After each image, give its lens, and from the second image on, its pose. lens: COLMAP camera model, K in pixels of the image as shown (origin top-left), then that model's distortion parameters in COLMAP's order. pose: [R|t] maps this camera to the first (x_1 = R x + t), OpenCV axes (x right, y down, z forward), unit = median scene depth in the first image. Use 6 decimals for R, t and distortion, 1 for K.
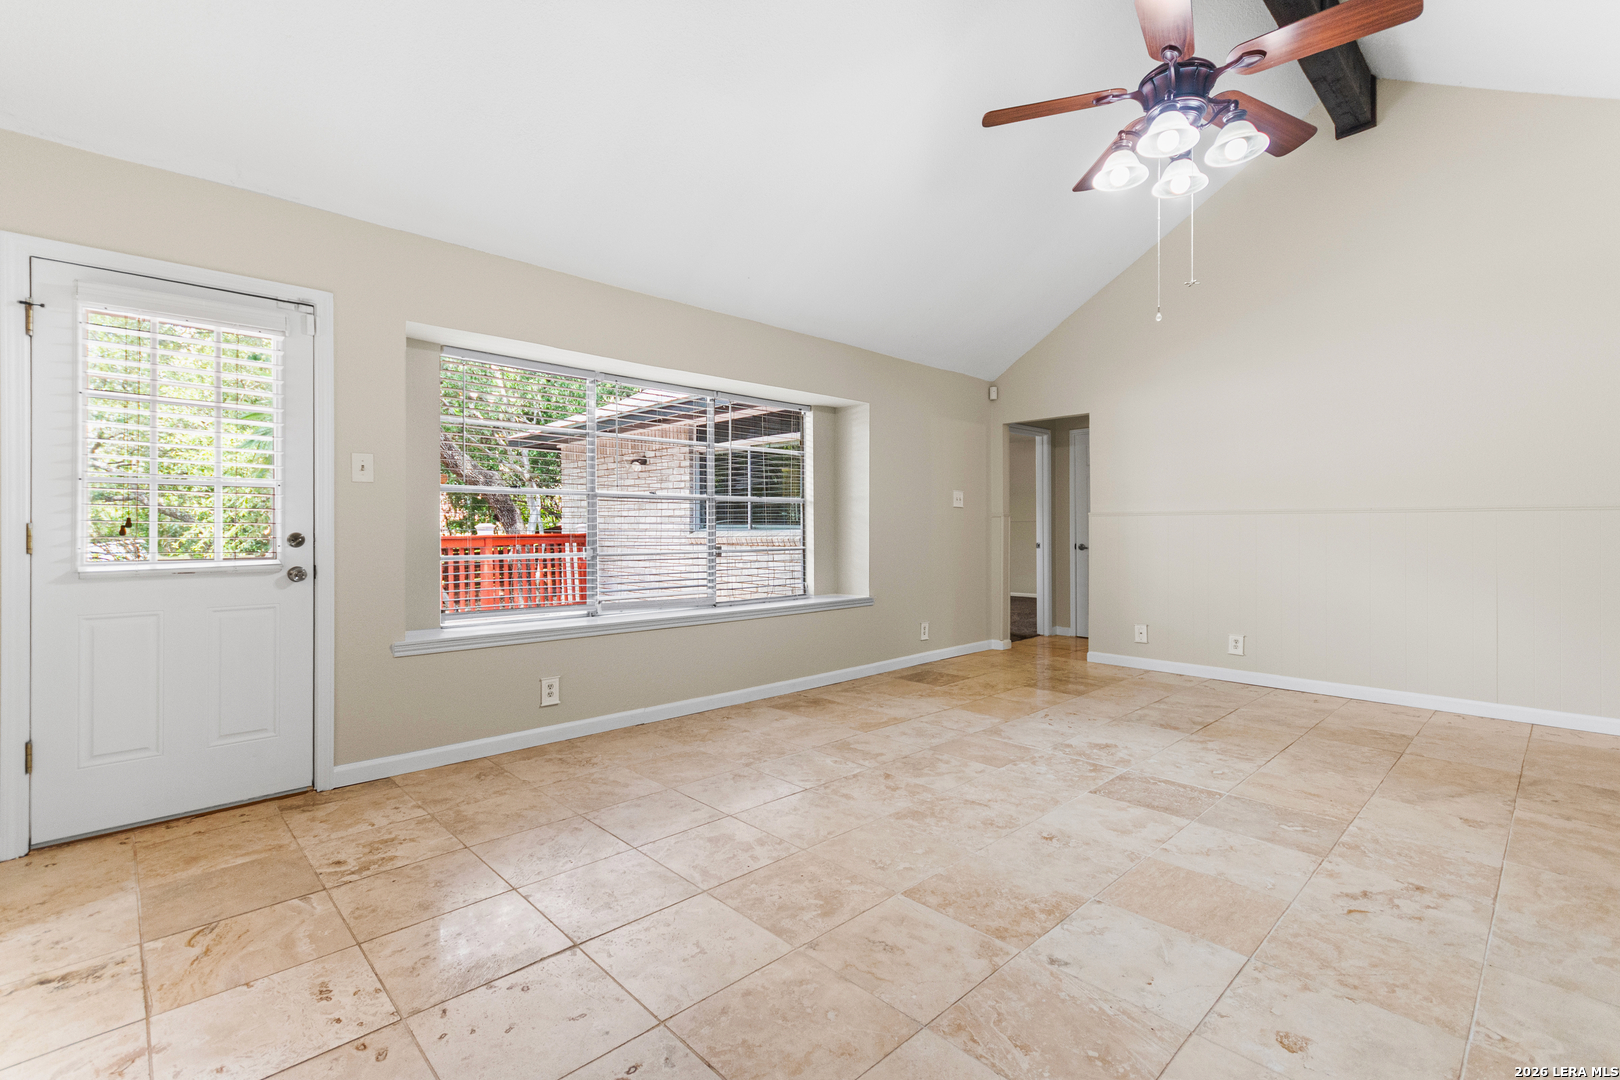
lens RADIAL K [[727.3, 0, 811.2], [0, 727.3, 533.6], [0, 0, 1]] dist [0.001592, 0.000158]
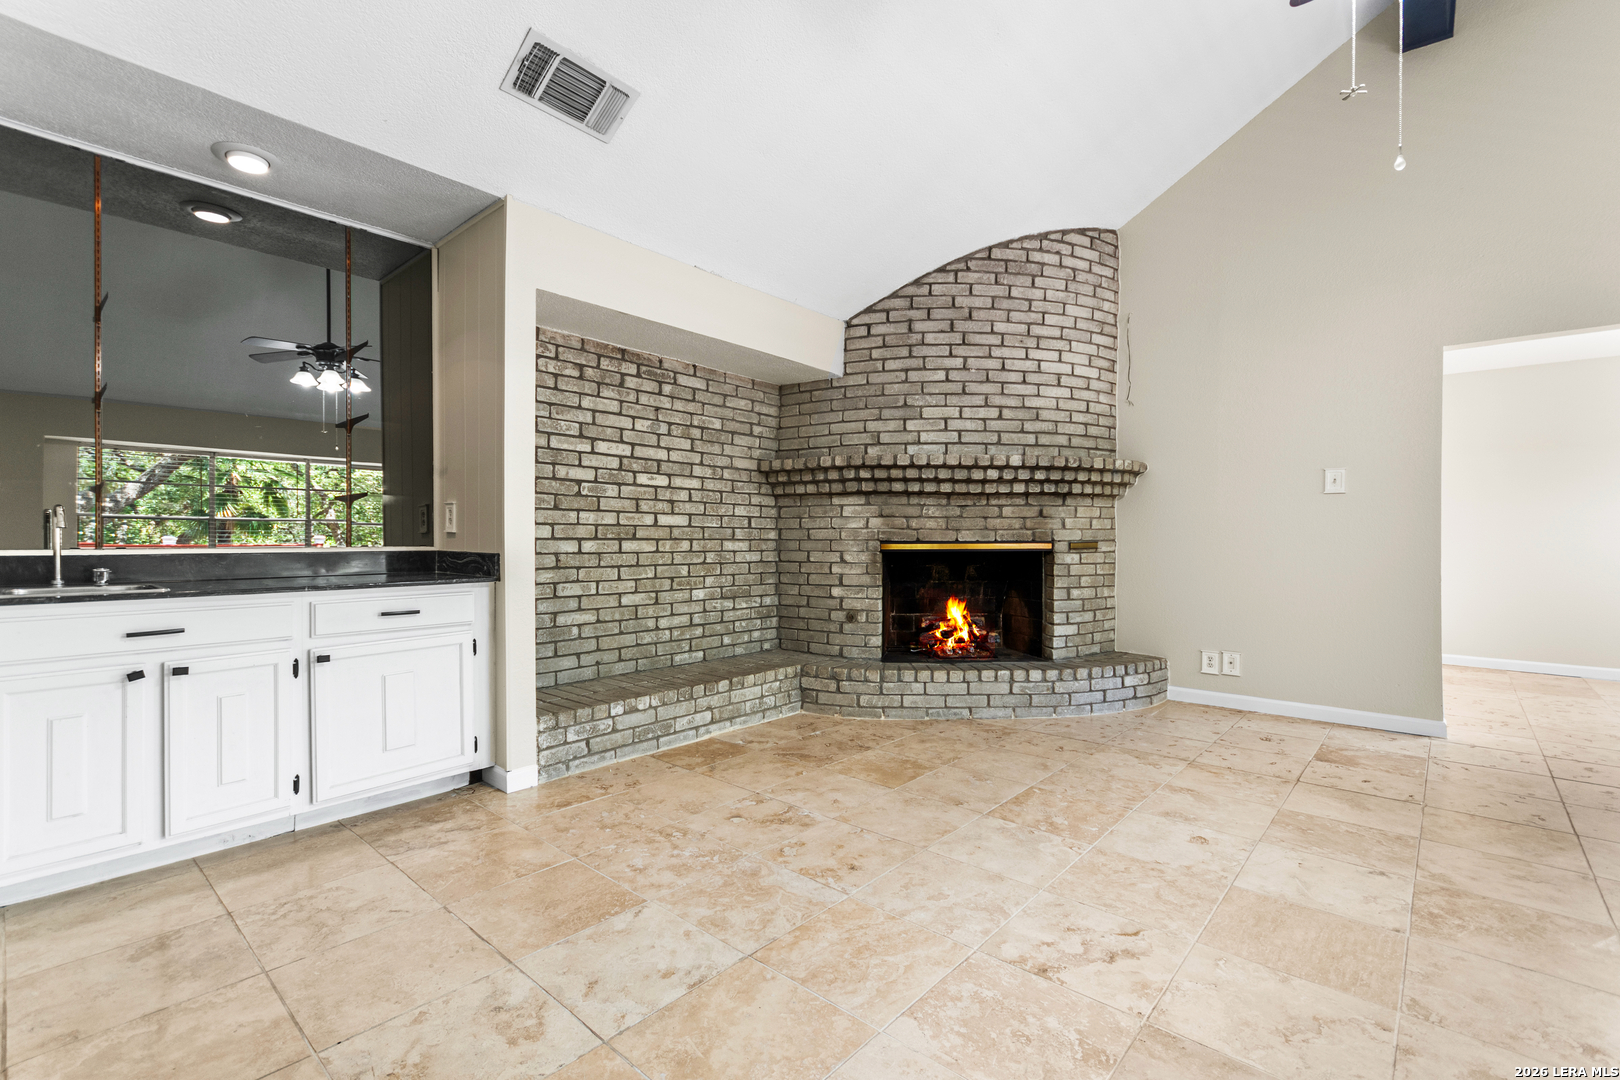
lens RADIAL K [[727.3, 0, 811.2], [0, 727.3, 533.6], [0, 0, 1]] dist [0.001592, 0.000158]
pose [[-0.996606, -0.001182, -0.082306, 1.245317], [-0.001720, 0.999978, 0.006476, 0.004610], [0.082296, 0.006596, -0.996586, 1.910355]]
